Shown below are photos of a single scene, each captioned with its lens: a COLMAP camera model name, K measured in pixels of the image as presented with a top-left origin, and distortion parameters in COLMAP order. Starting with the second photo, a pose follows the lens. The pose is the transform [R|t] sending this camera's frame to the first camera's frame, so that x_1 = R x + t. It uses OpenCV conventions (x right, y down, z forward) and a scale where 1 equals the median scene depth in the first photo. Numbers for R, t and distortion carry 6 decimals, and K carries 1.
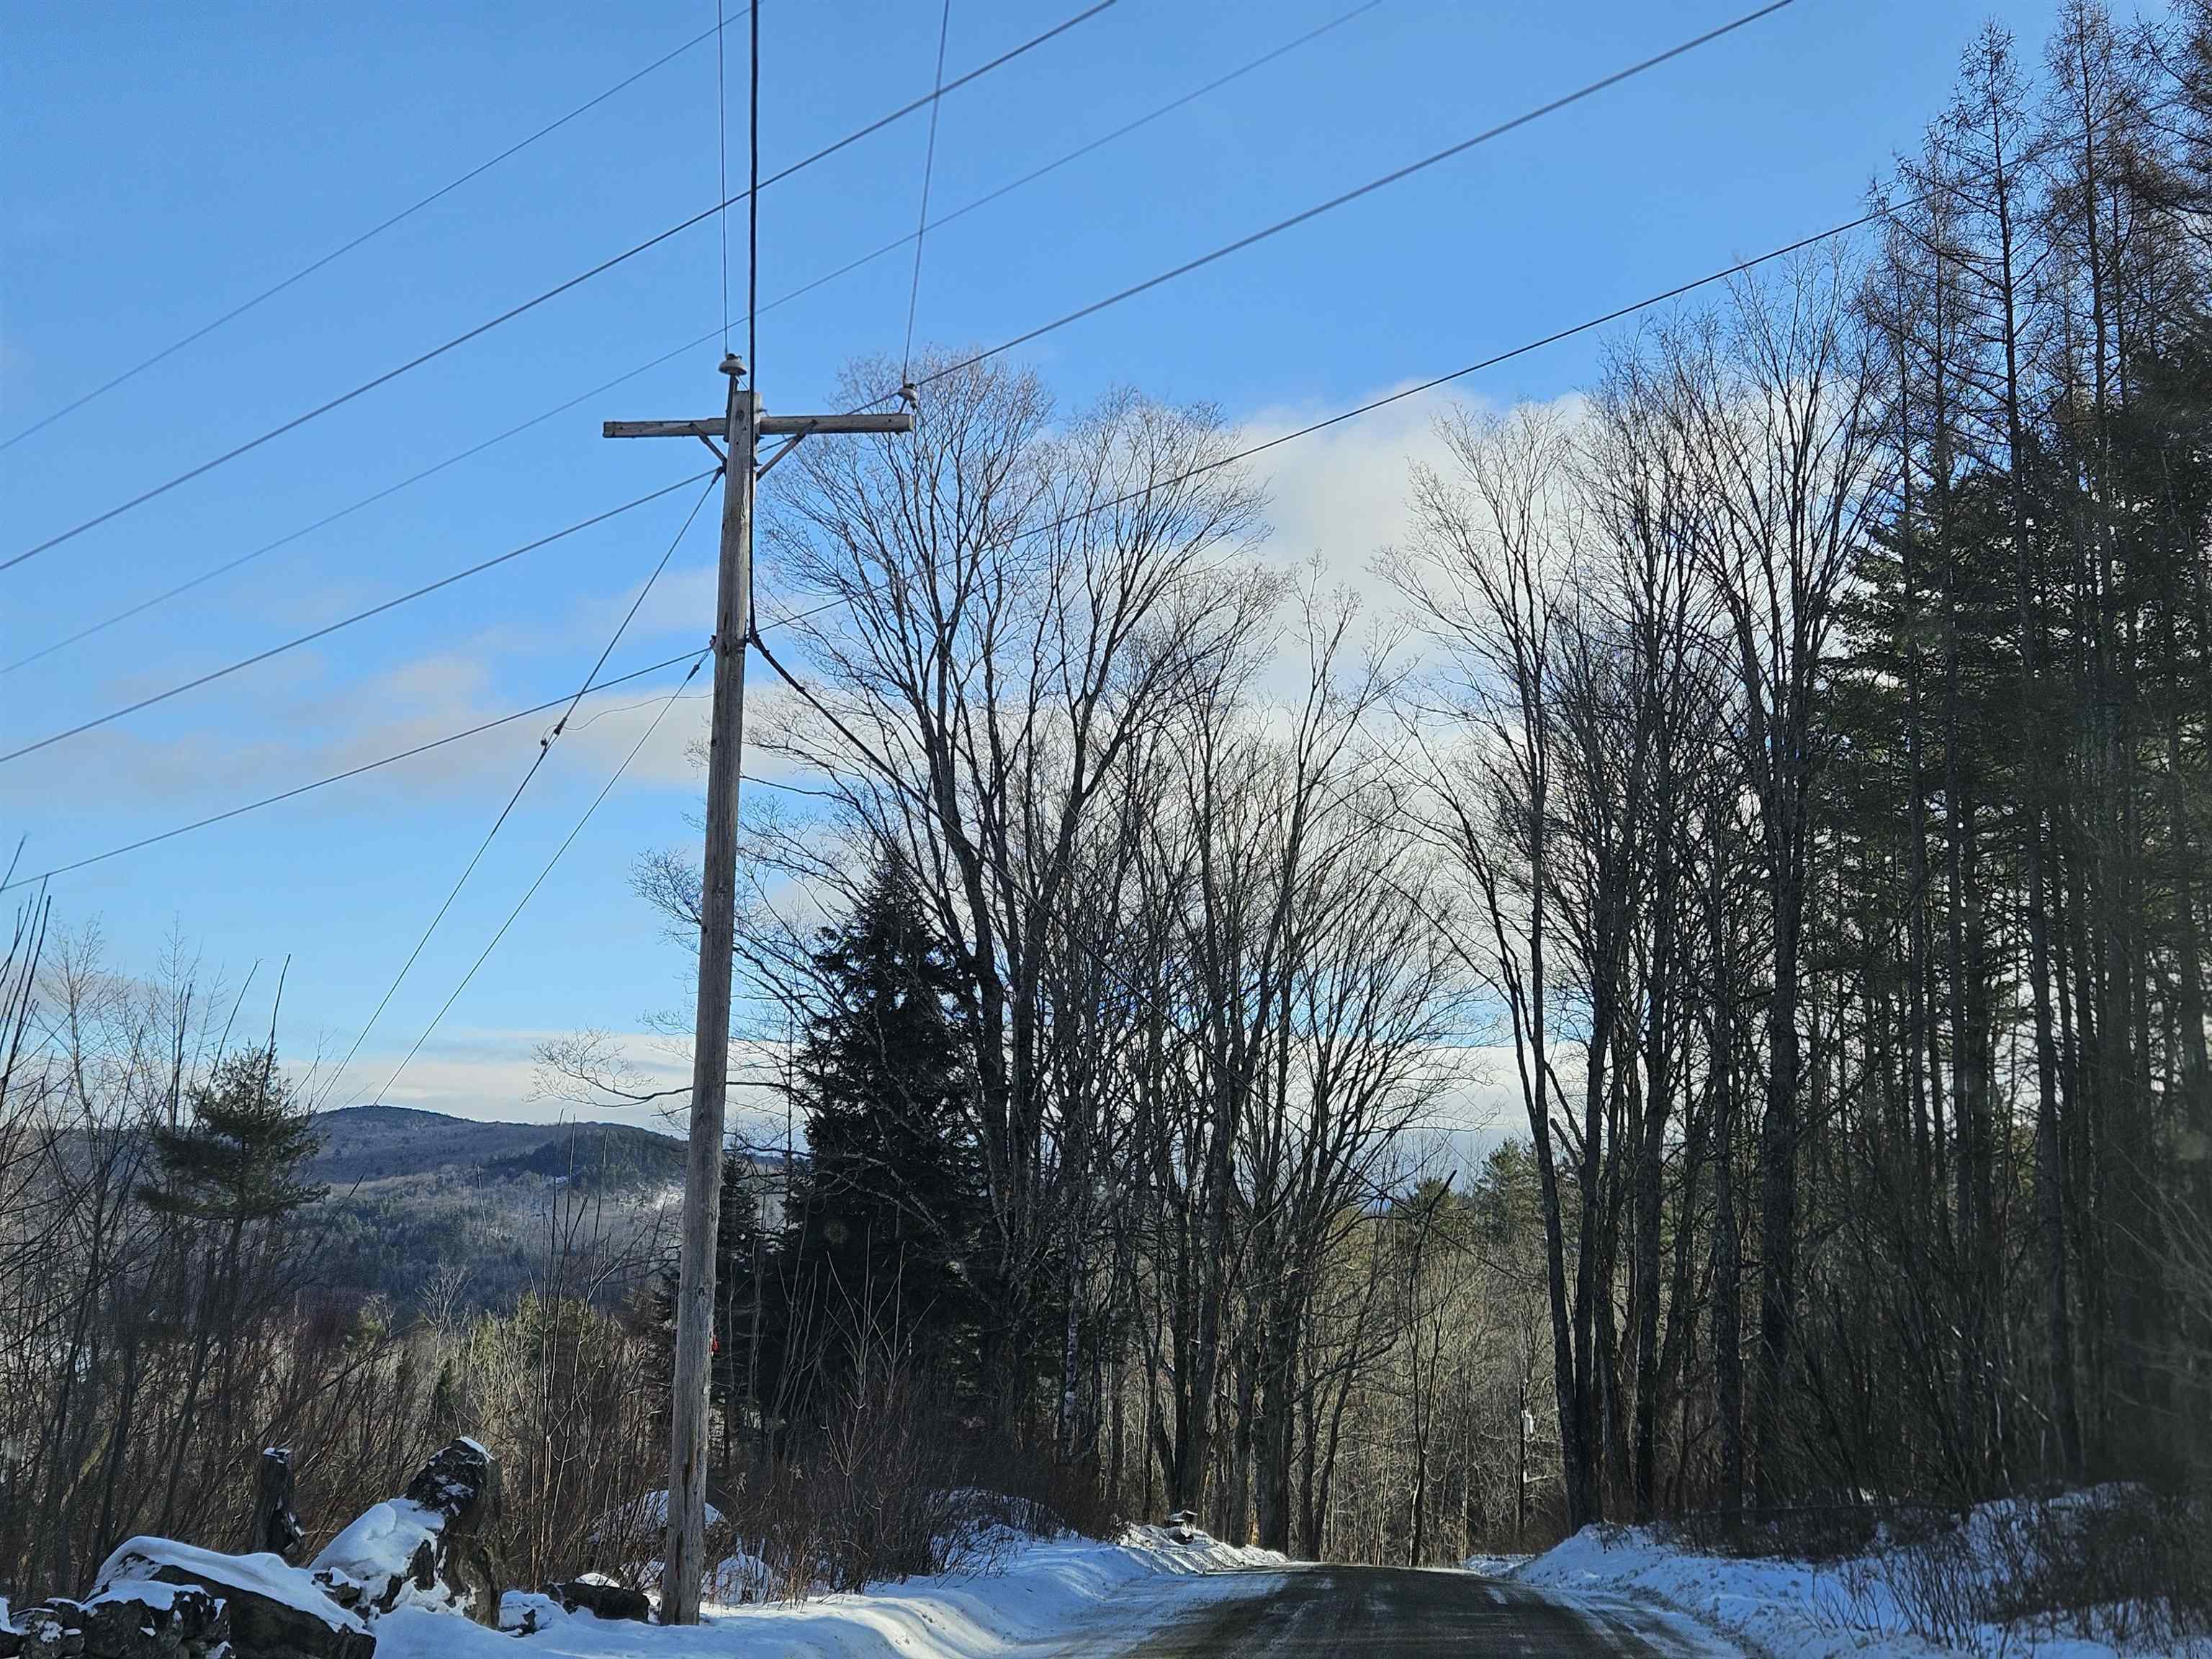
lens RADIAL K [[2733.1, 0, 1106.8], [0, 2733.1, 780.1], [0, 0, 1]] dist [0.002174, -0.021554]
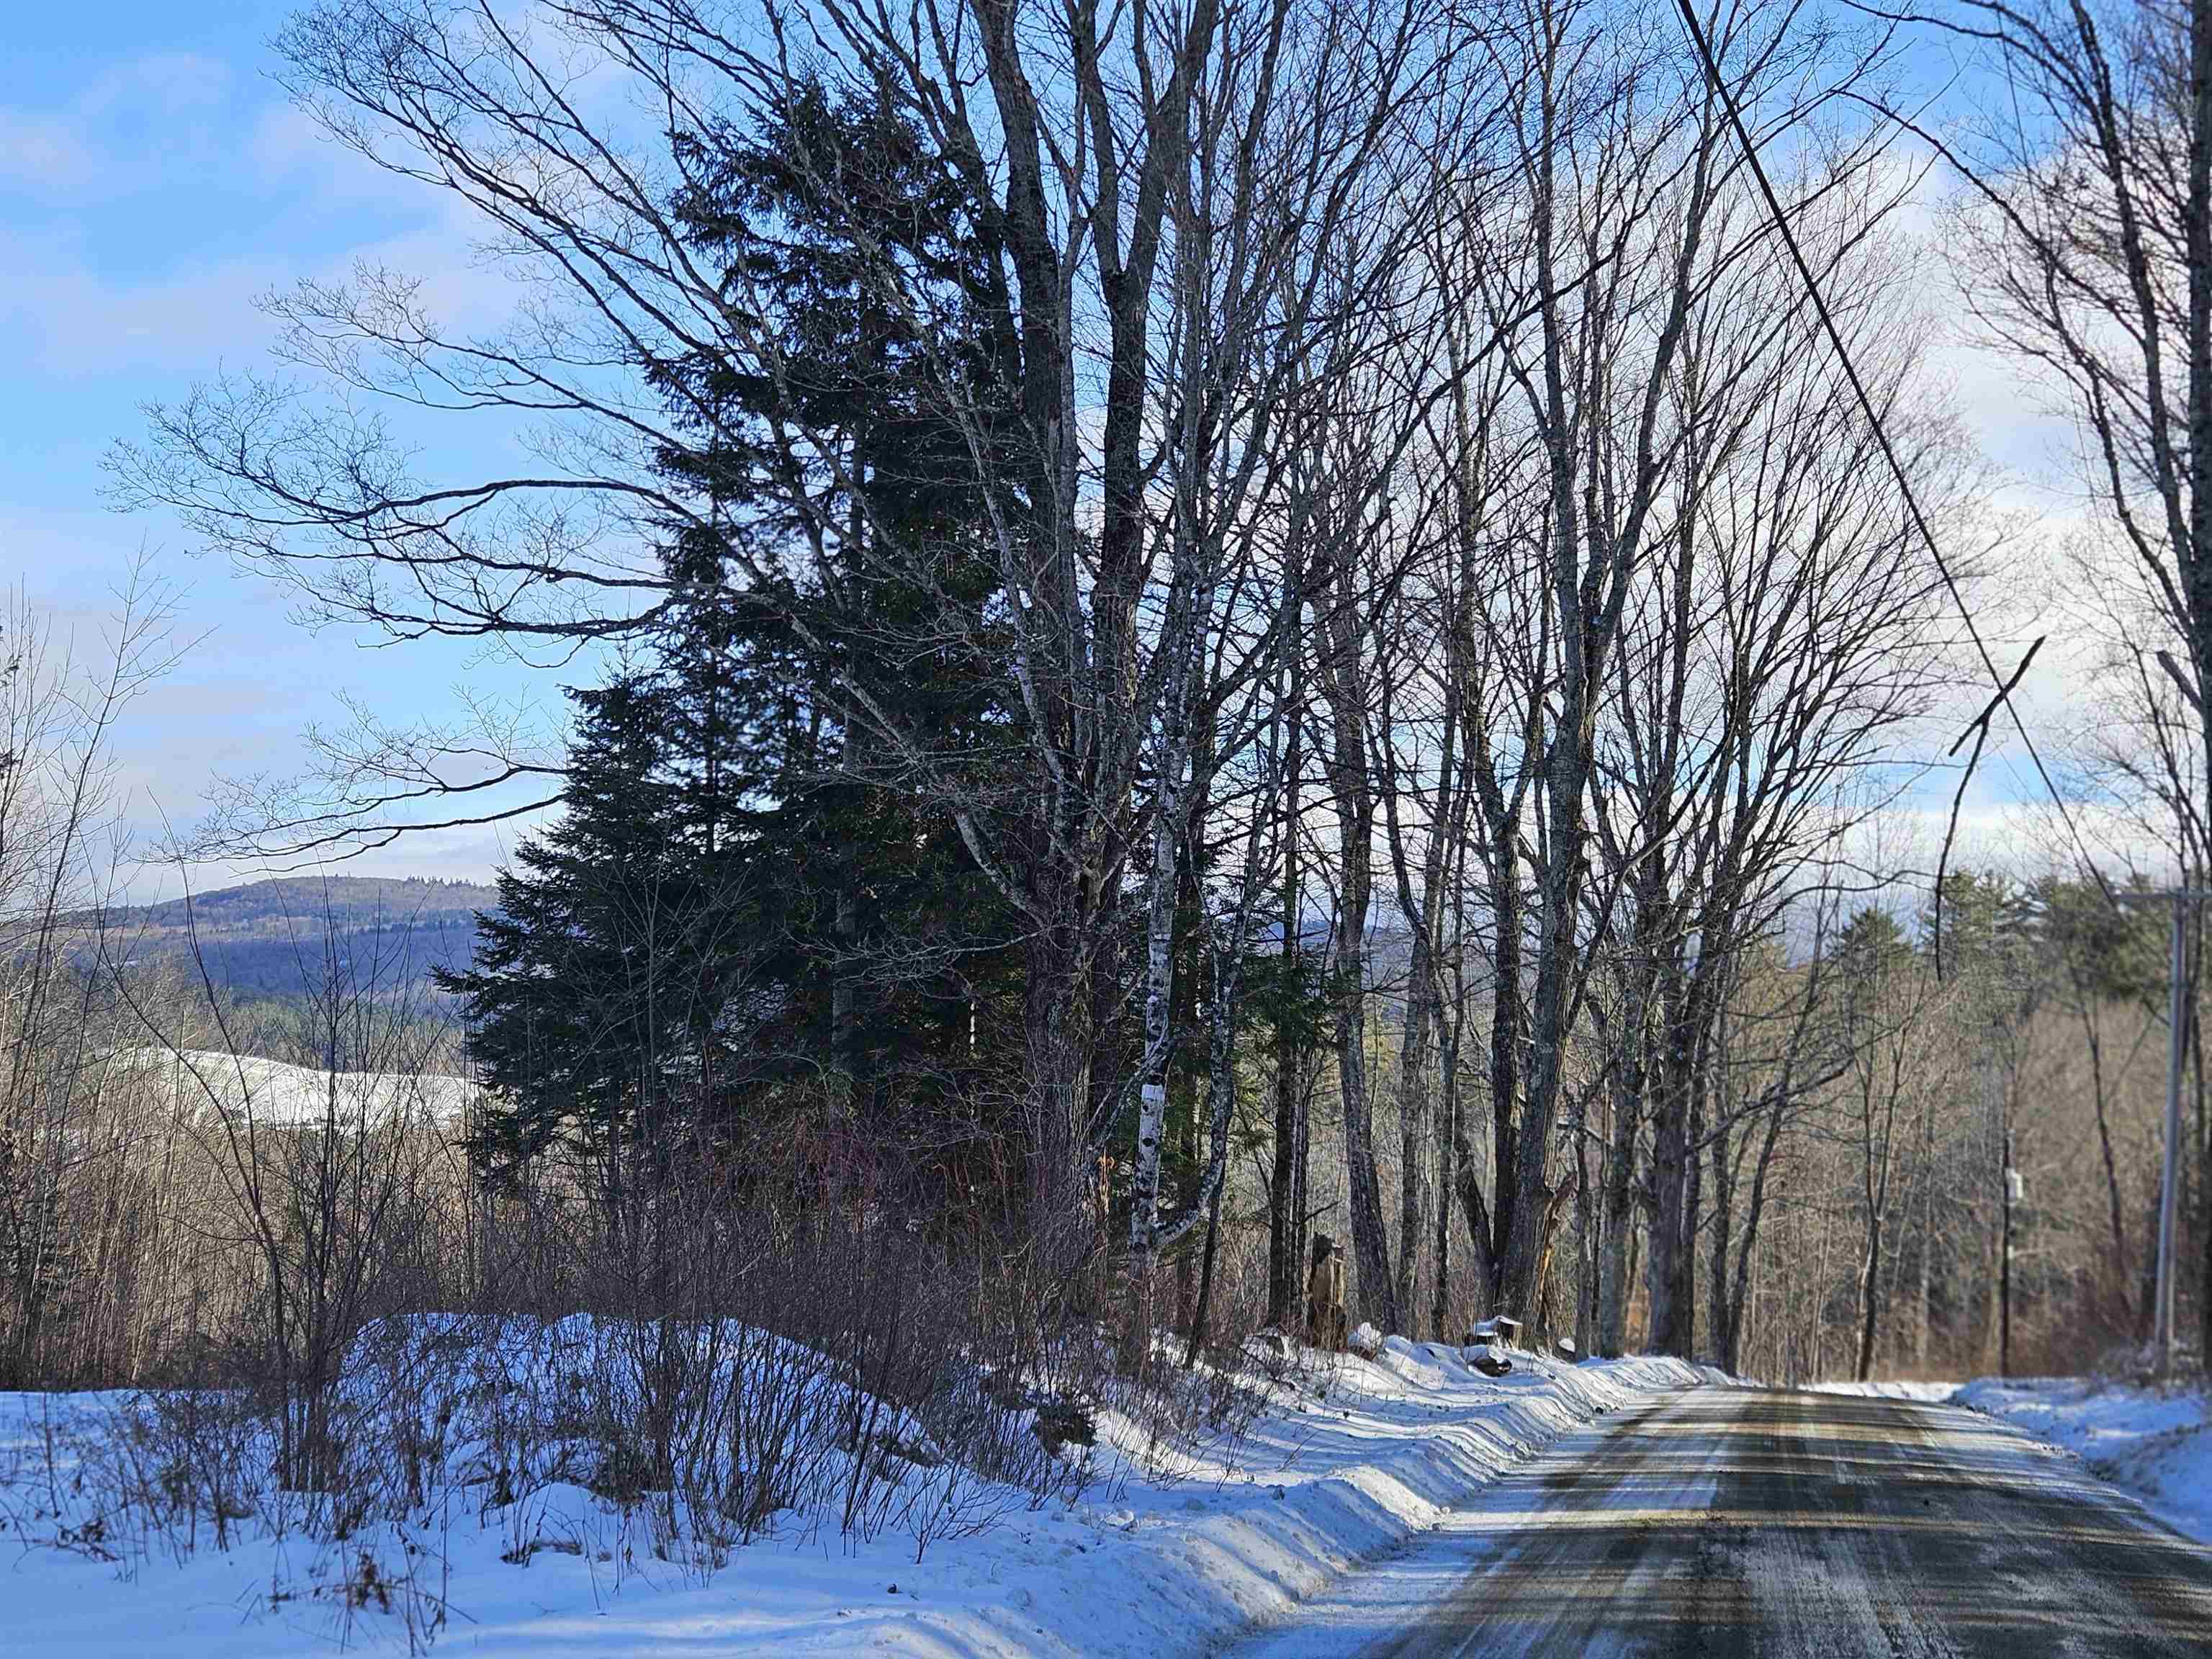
lens RADIAL K [[2701.2, 0, 1106.0], [0, 2701.2, 829.5], [0, 0, 1]] dist [0.061903, -0.071707]
pose [[0.988543, -0.005264, -0.150850, 0.029614], [0.020777, 0.994624, 0.101448, 0.092092], [0.149505, -0.103420, 0.983337, 0.382851]]
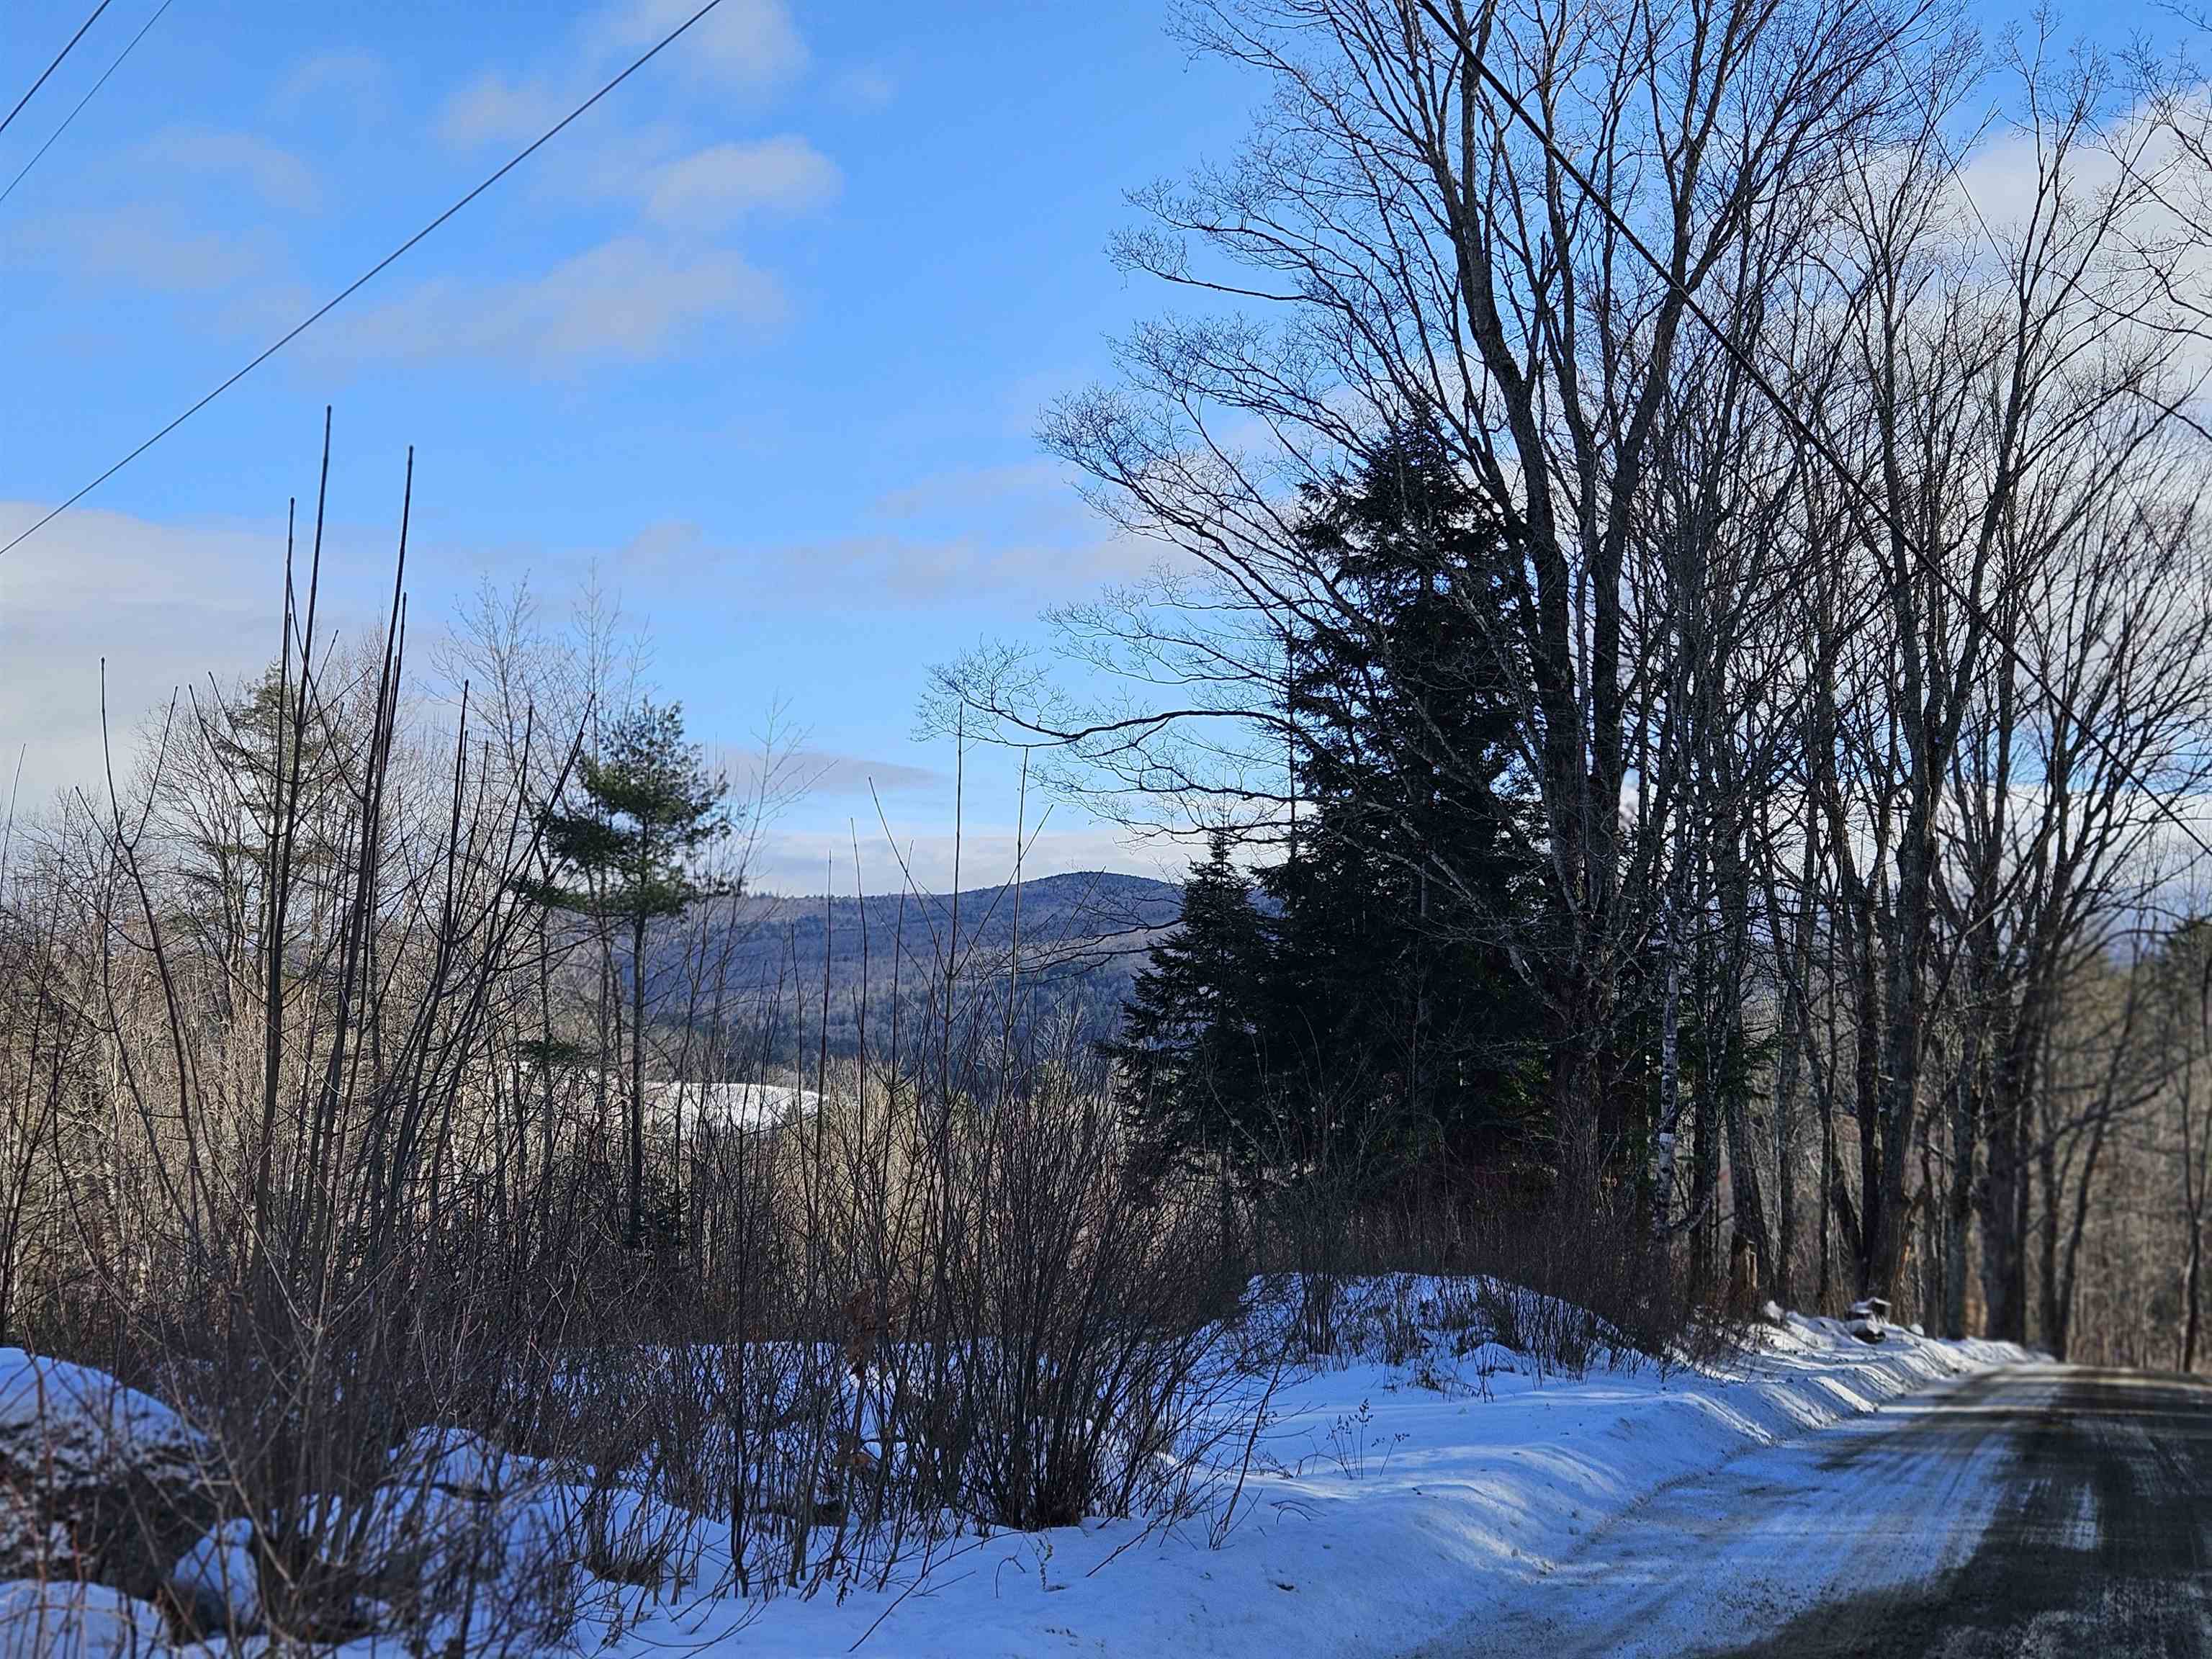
lens RADIAL K [[2701.2, 0, 1106.0], [0, 2701.2, 829.5], [0, 0, 1]] dist [0.061903, -0.071707]
pose [[0.966426, -0.022807, -0.255933, 0.016898], [0.048859, 0.994191, 0.095902, 0.052589], [0.252259, -0.105187, 0.961926, 0.221608]]
